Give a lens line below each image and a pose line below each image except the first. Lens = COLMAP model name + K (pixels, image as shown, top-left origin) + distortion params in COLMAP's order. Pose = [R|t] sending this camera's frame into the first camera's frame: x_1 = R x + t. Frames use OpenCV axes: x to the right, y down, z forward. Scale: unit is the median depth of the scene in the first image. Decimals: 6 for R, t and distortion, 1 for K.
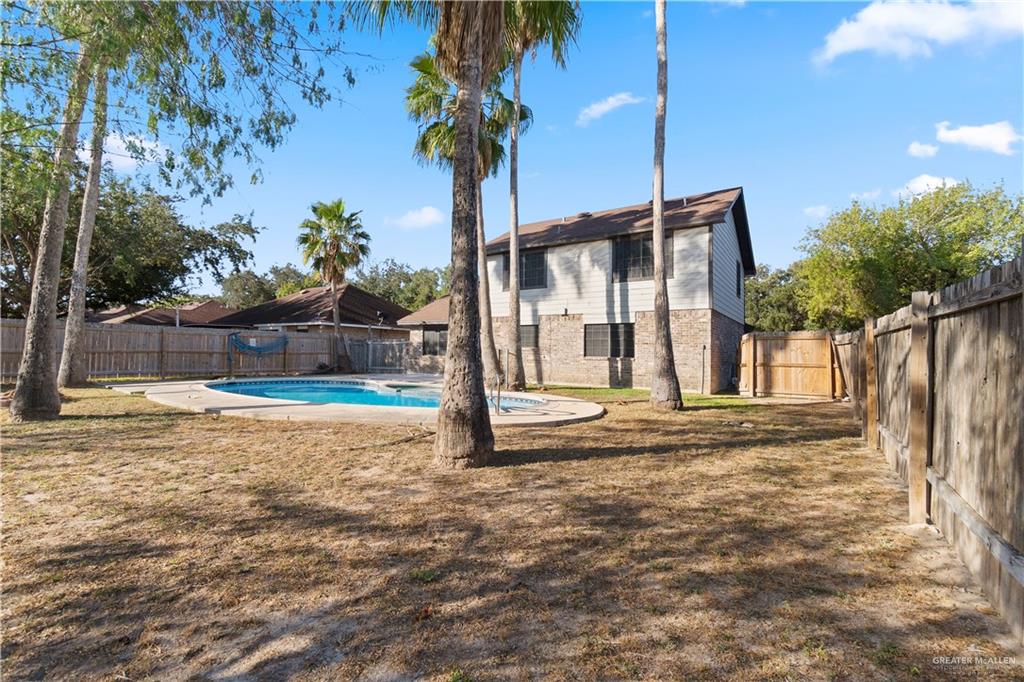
lens RADIAL K [[438.7, 0, 505.0], [0, 438.7, 341.5], [0, 0, 1]] dist [-0.004194, 0.000848]
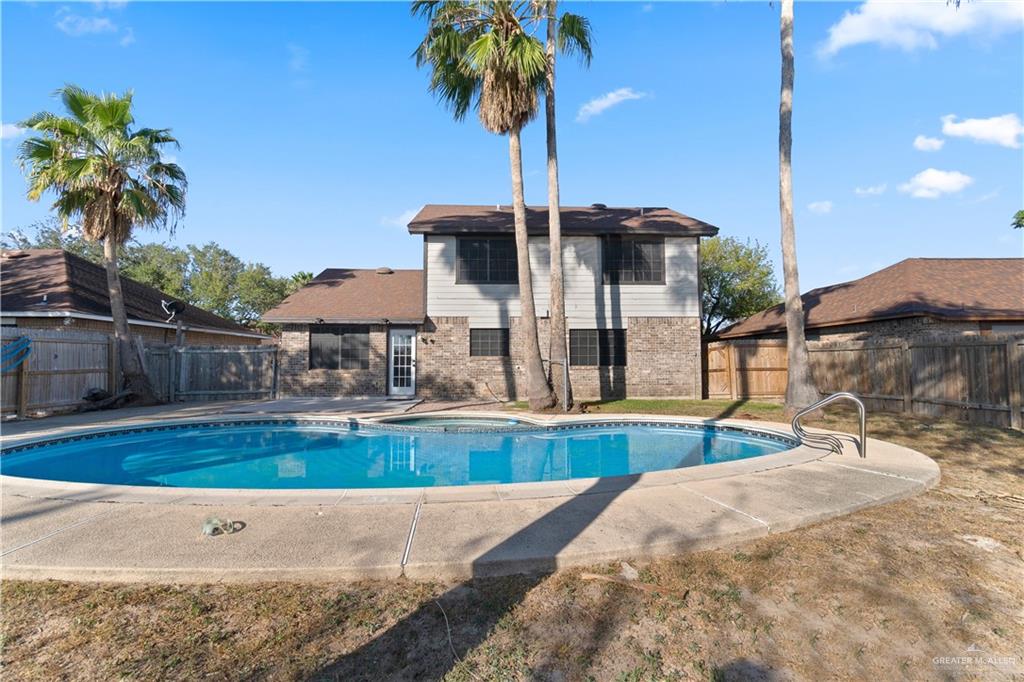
lens RADIAL K [[438.7, 0, 513.0], [0, 438.7, 344.6], [0, 0, 1]] dist [-0.004194, 0.000848]
pose [[0.809593, 0.005674, 0.586965, -0.435939], [0.000655, 0.999944, -0.010570, 0.000977], [-0.586992, 0.008942, 0.809544, 0.366793]]
